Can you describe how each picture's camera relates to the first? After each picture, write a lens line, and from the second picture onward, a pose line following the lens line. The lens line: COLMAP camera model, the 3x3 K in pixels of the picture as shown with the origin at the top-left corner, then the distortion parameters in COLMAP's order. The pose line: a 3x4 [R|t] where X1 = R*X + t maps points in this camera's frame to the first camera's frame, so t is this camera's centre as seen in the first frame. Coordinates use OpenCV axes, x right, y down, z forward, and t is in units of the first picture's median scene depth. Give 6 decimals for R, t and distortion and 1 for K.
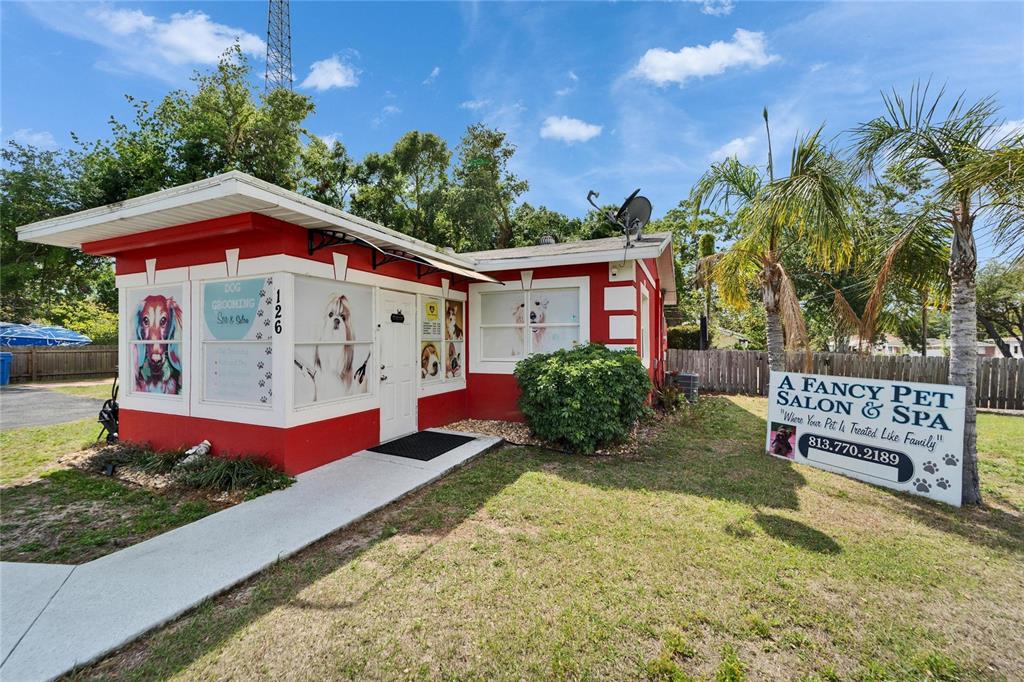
lens RADIAL K [[397.0, 0, 507.7], [0, 397.0, 345.7], [0, 0, 1]] dist [0.000386, -0.000083]
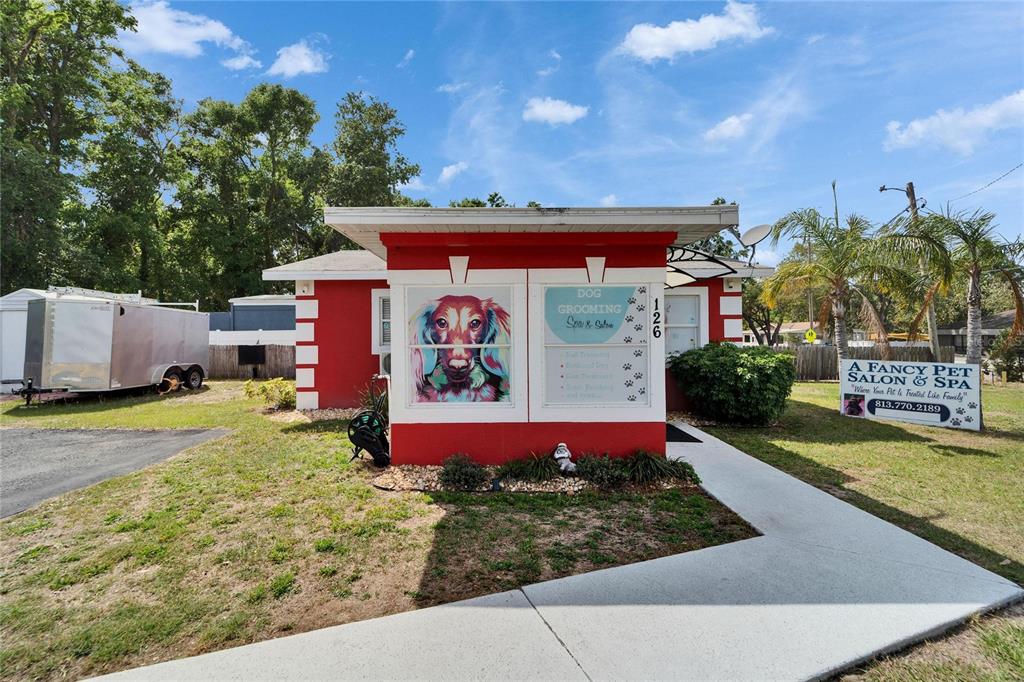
lens RADIAL K [[420.0, 0, 502.4], [0, 420.0, 337.6], [0, 0, 1]] dist [0.000208, -0.000088]
pose [[0.918297, -0.007916, 0.395812, -1.236136], [0.009637, 0.999951, -0.002361, -0.027692], [-0.395774, 0.005983, 0.918328, 0.073856]]
